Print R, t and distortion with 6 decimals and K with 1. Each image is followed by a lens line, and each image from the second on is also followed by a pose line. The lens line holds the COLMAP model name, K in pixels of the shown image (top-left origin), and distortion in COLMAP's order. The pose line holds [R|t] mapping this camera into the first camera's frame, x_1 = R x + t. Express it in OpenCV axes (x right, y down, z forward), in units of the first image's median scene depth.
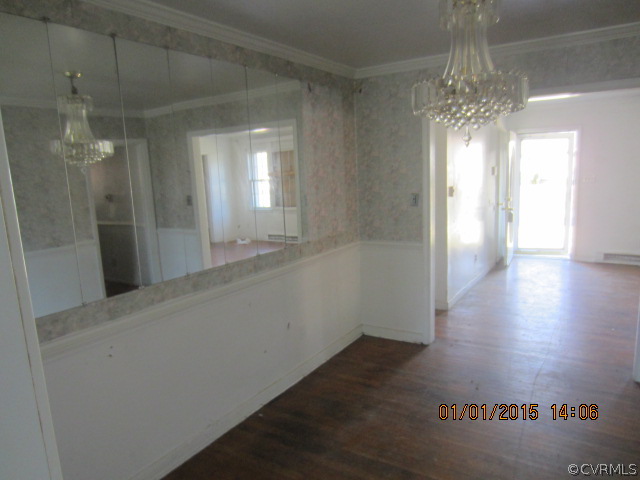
lens RADIAL K [[451.7, 0, 318.5], [0, 451.7, 244.6], [0, 0, 1]] dist [-0.032105, 0.004907]
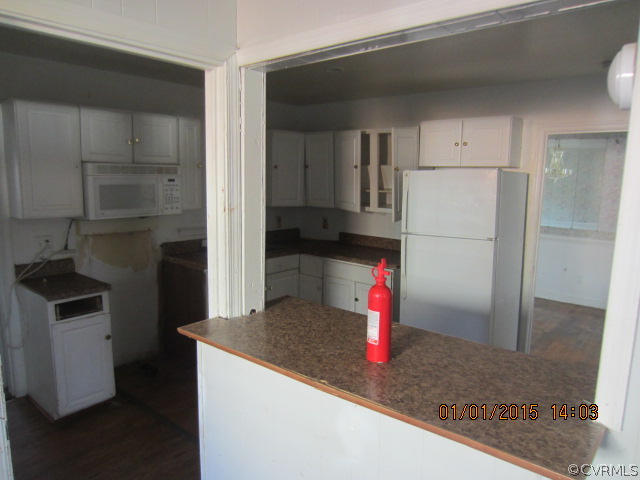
lens RADIAL K [[451.7, 0, 318.5], [0, 451.7, 244.6], [0, 0, 1]] dist [-0.032105, 0.004907]
pose [[-0.133723, 0.197255, -0.971189, 1.846592], [-0.166136, 0.961660, 0.218195, -0.155421], [0.976994, 0.190527, -0.095825, 0.138769]]
